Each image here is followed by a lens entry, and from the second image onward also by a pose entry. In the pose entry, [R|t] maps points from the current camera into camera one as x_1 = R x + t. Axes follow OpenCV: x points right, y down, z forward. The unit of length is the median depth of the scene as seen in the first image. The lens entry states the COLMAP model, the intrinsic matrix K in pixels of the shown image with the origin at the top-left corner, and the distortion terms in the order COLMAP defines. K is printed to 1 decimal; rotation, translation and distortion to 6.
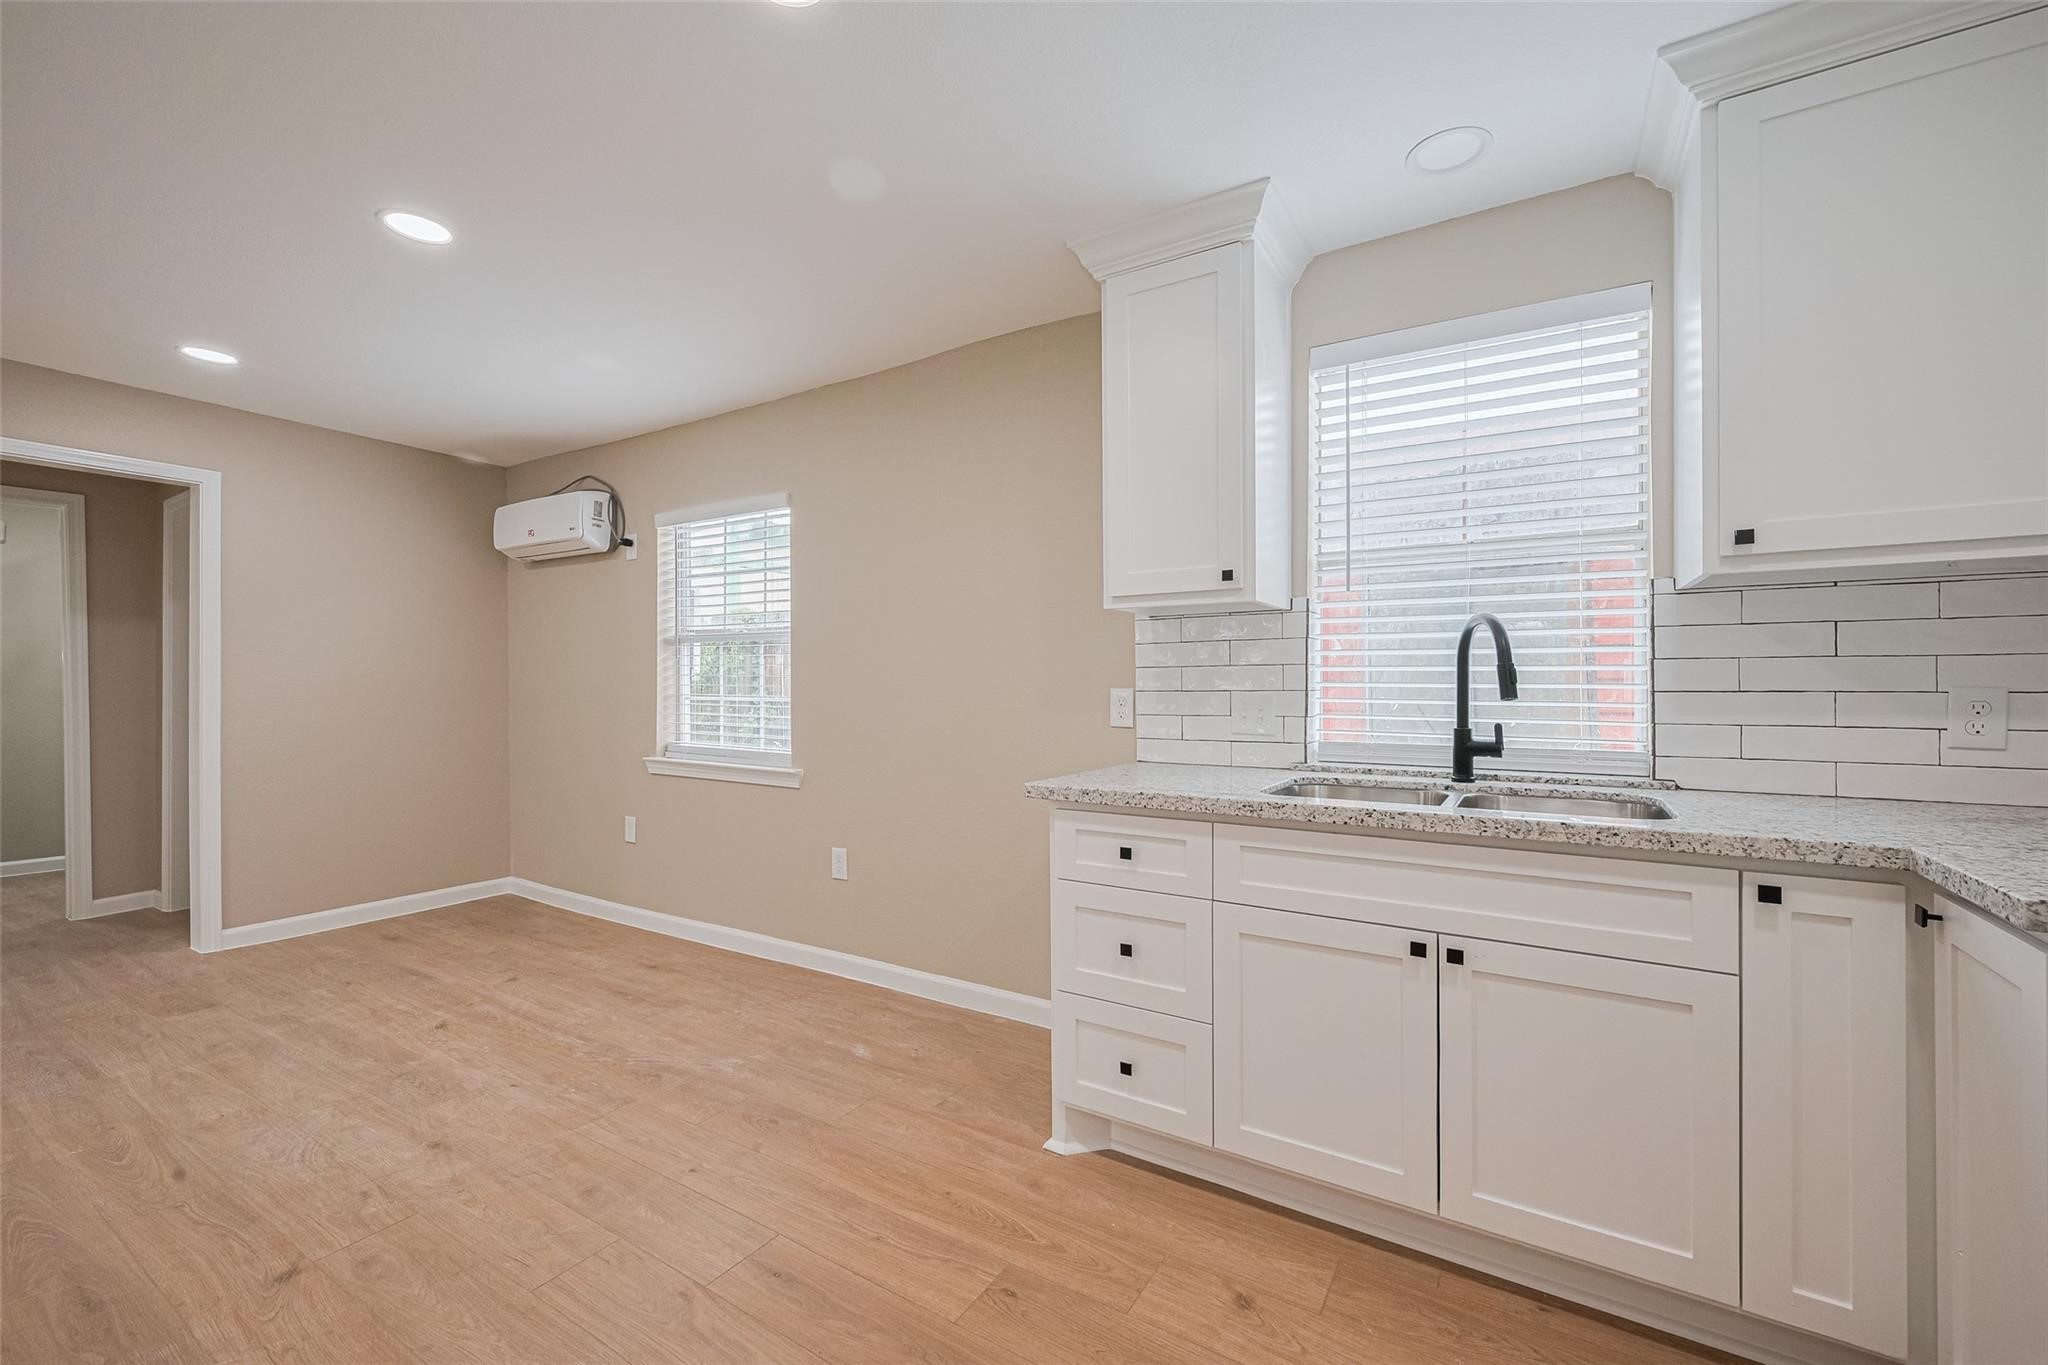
lens RADIAL K [[832.4, 0, 1044.3], [0, 832.4, 682.5], [0, 0, 1]] dist [-0.000704, -0.000121]
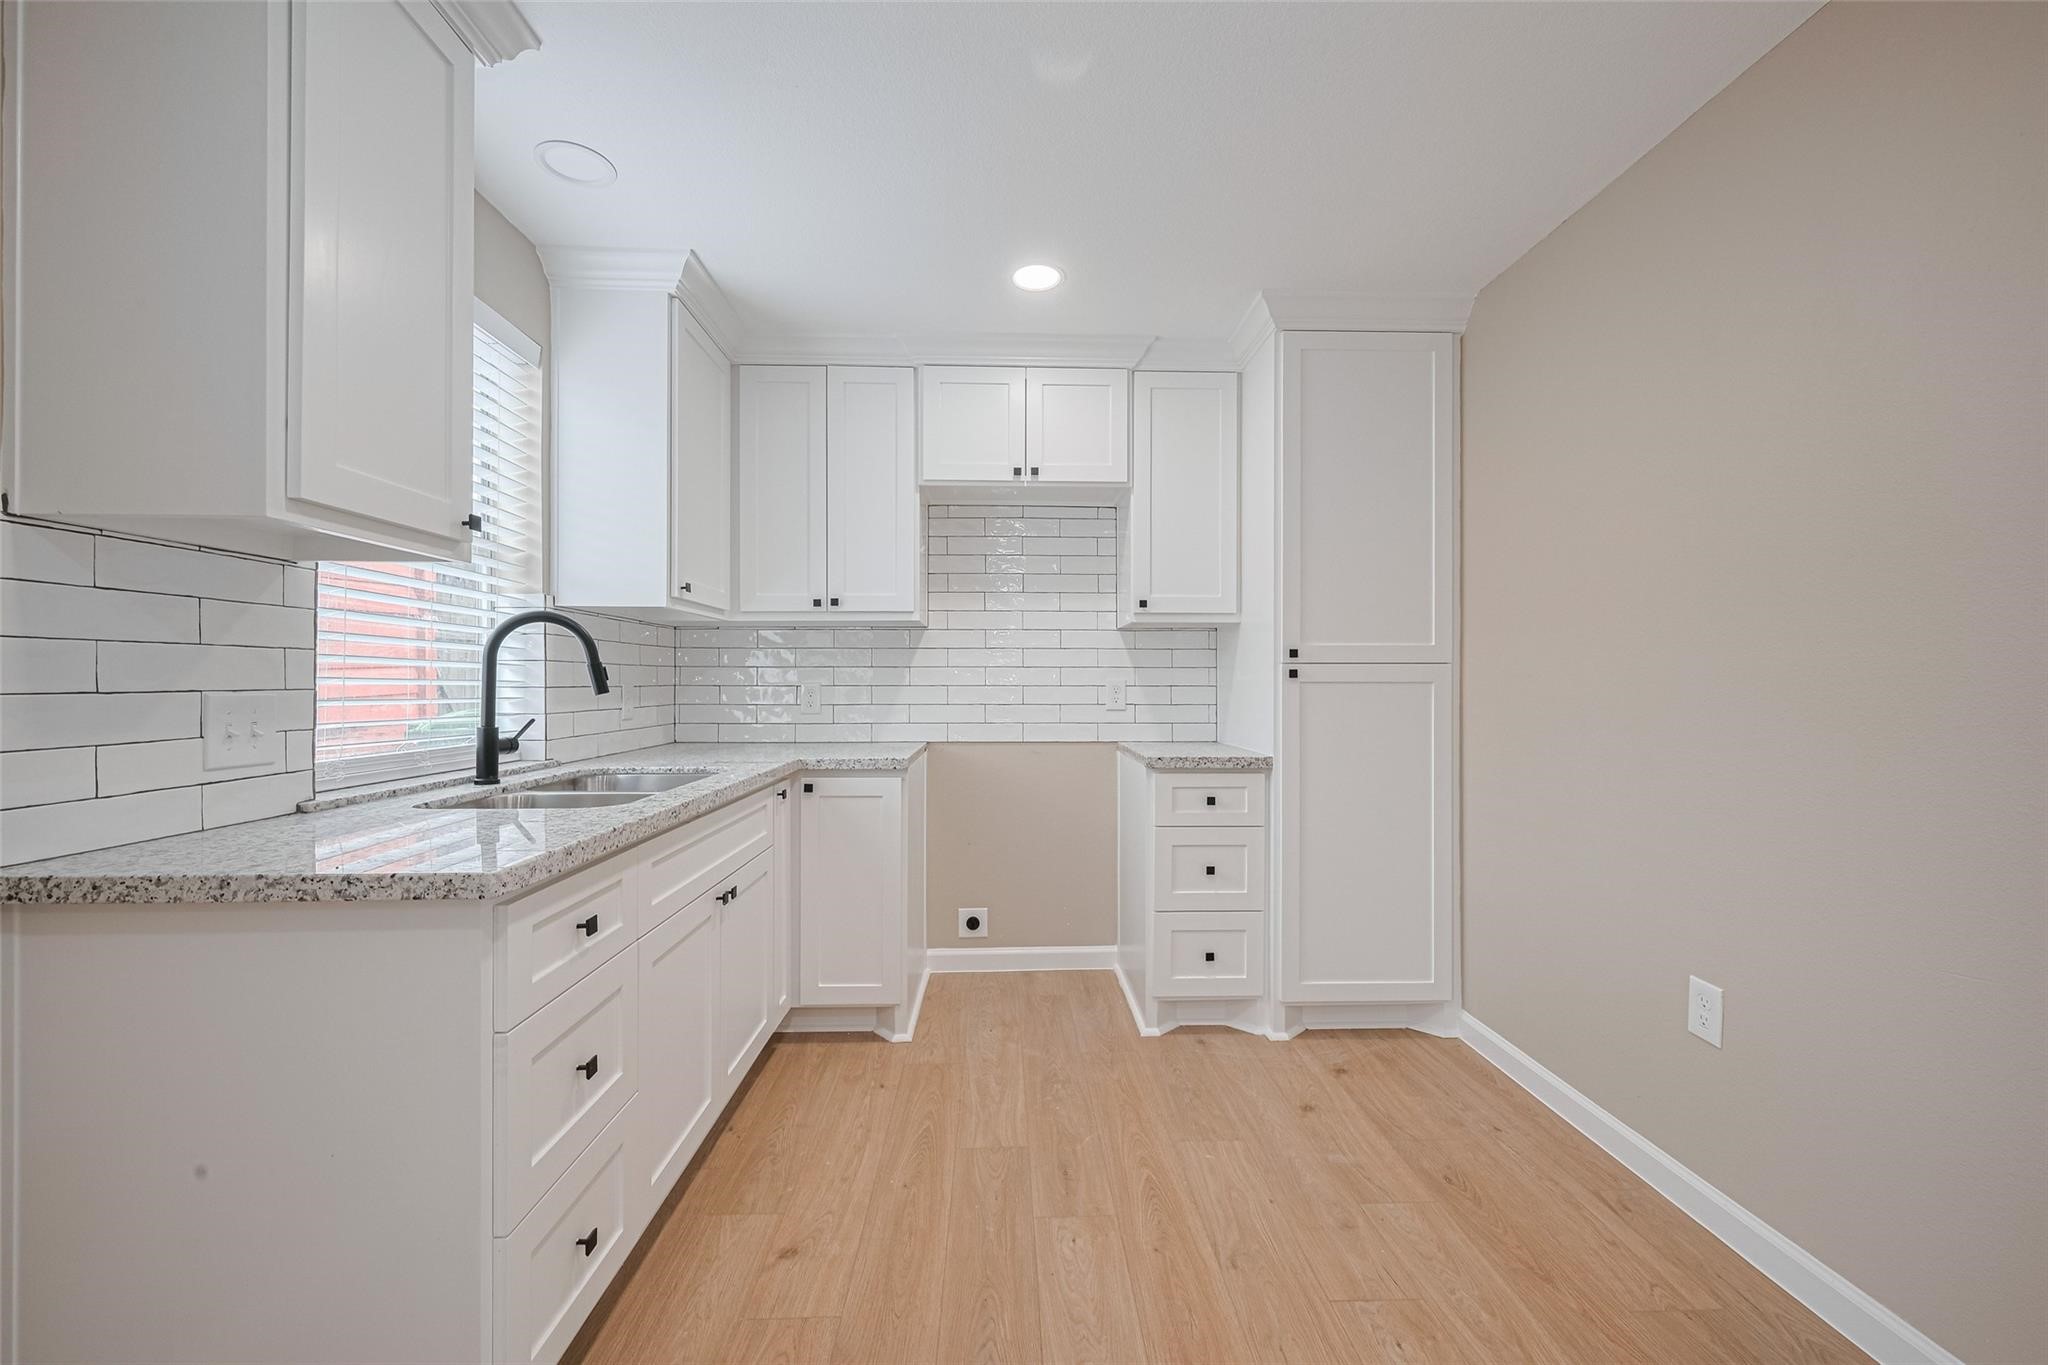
lens RADIAL K [[832.4, 0, 1044.3], [0, 832.4, 682.5], [0, 0, 1]] dist [-0.000704, -0.000121]
pose [[-0.565613, 0.003226, 0.824664, -0.645132], [0.004307, 0.999990, -0.000958, 0.008700], [-0.824659, 0.003010, -0.565622, 1.031118]]
